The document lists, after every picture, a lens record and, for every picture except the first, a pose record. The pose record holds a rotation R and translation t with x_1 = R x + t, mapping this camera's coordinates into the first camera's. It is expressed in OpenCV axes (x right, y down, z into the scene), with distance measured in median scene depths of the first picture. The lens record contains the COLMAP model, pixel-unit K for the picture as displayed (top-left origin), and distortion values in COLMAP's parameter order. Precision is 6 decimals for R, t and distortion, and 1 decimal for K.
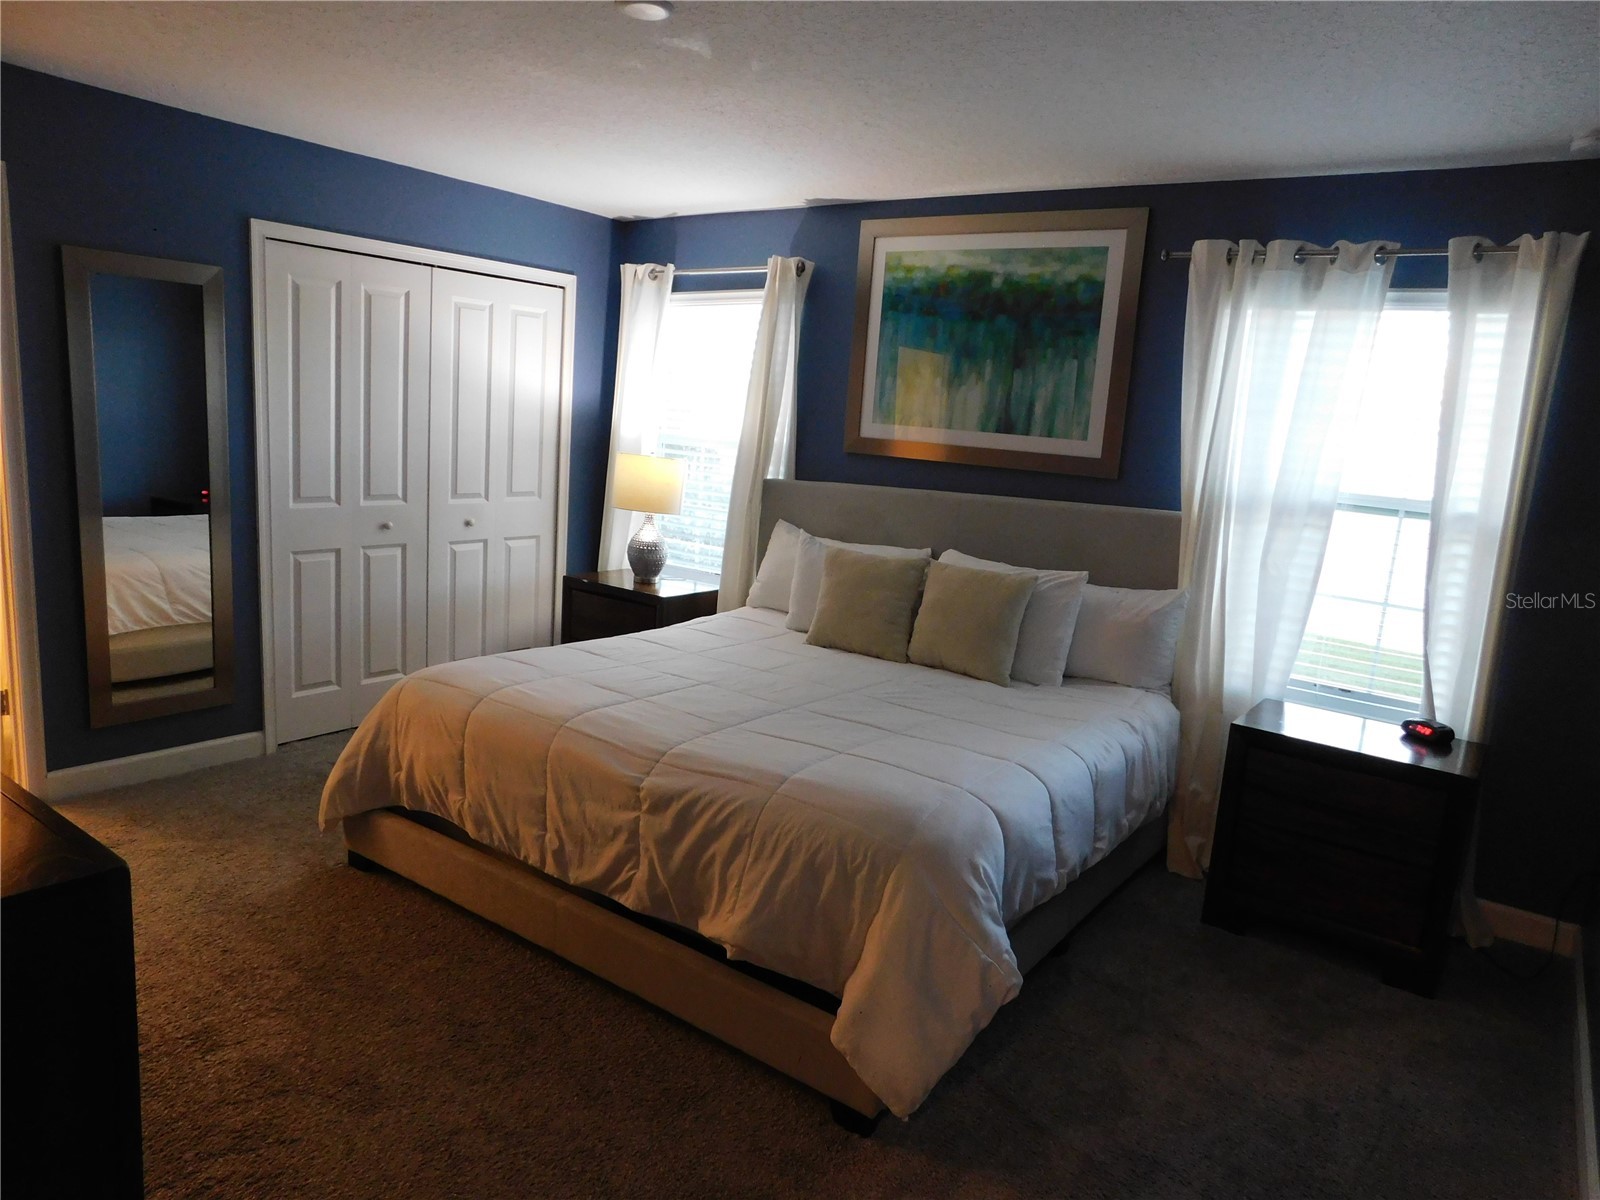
lens RADIAL K [[1056.4, 0, 805.0], [0, 1056.4, 595.8], [0, 0, 1]] dist [-0.049683, 0.033619]
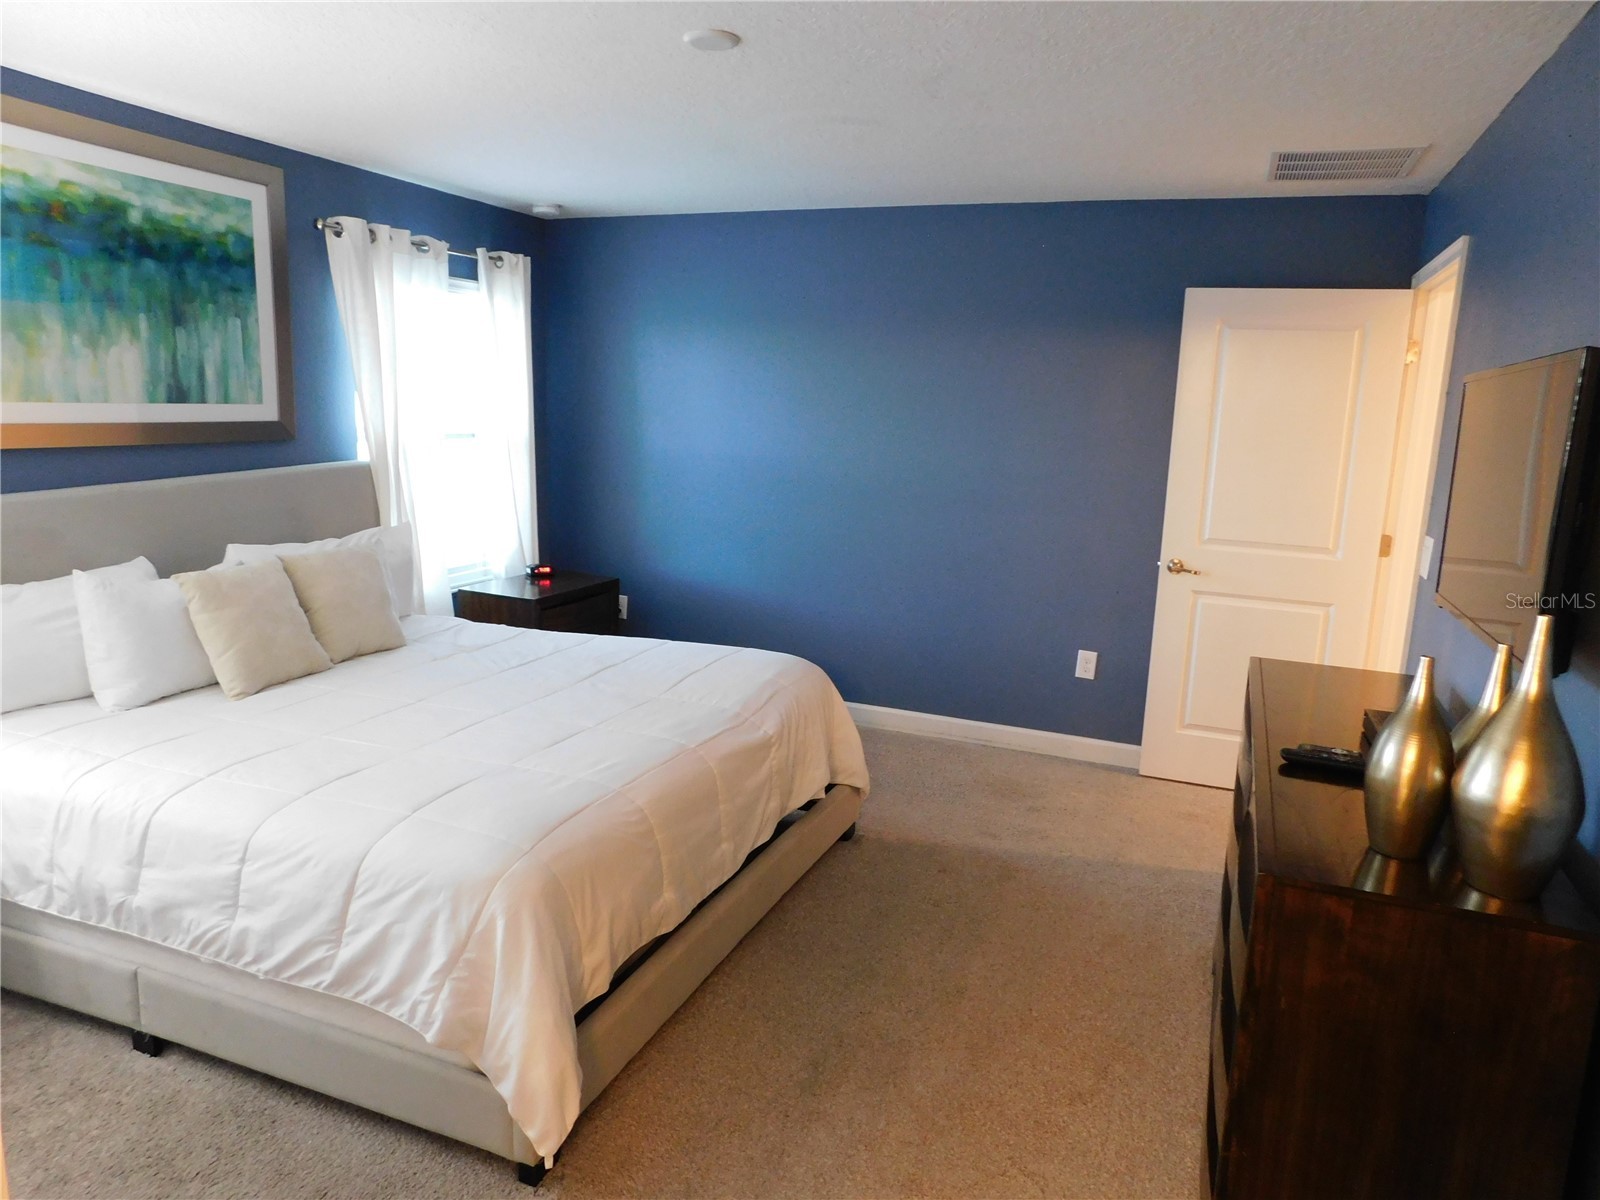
lens RADIAL K [[1056.4, 0, 809.6], [0, 1056.4, 608.7], [0, 0, 1]] dist [-0.049683, 0.033619]
pose [[-0.231521, -0.270103, 0.934581, -0.781146], [0.113644, 0.946597, 0.301728, -0.197695], [-0.966169, 0.176066, -0.188461, 0.712415]]
